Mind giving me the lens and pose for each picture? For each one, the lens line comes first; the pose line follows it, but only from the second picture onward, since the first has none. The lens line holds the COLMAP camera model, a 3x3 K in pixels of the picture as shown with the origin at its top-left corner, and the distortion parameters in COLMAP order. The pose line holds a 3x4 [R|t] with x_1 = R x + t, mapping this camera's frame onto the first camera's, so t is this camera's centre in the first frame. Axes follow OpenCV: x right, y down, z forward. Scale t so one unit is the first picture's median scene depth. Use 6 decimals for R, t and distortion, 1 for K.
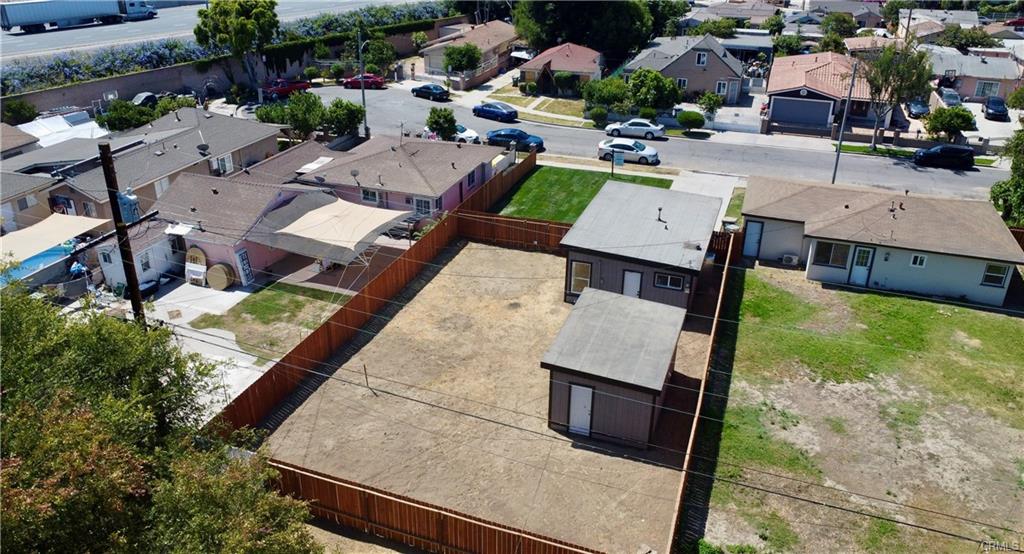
lens RADIAL K [[764.3, 0, 494.7], [0, 764.3, 264.9], [0, 0, 1]] dist [-0.027187, -0.008627]
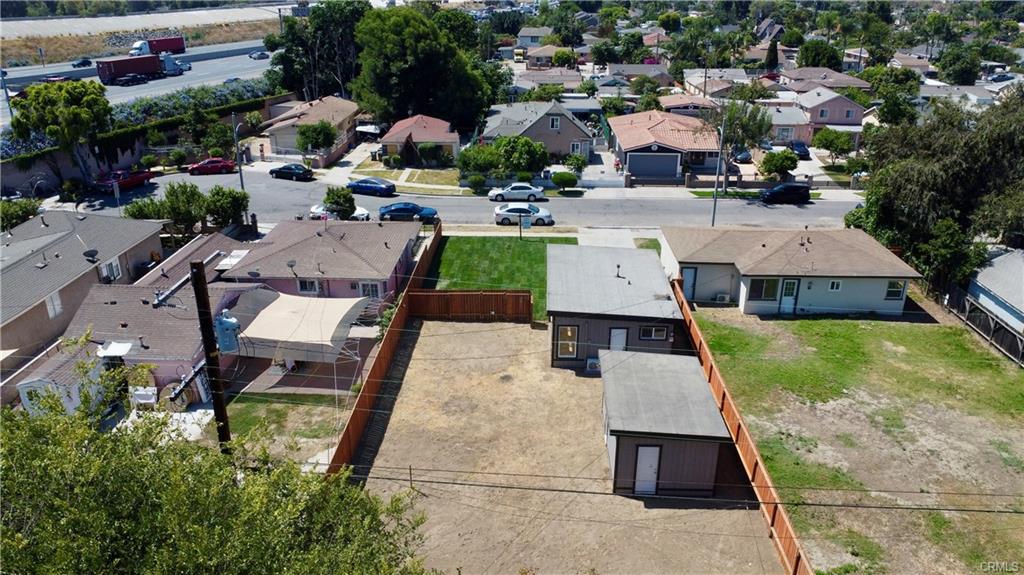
lens RADIAL K [[745.6, 0, 512.0], [0, 745.6, 287.5], [0, 0, 1]] dist [-0.031562, -0.005275]
pose [[0.949227, -0.117618, 0.291777, -0.164459], [0.132462, 0.990685, -0.031578, -0.022453], [-0.285345, 0.068624, 0.955965, 0.045046]]
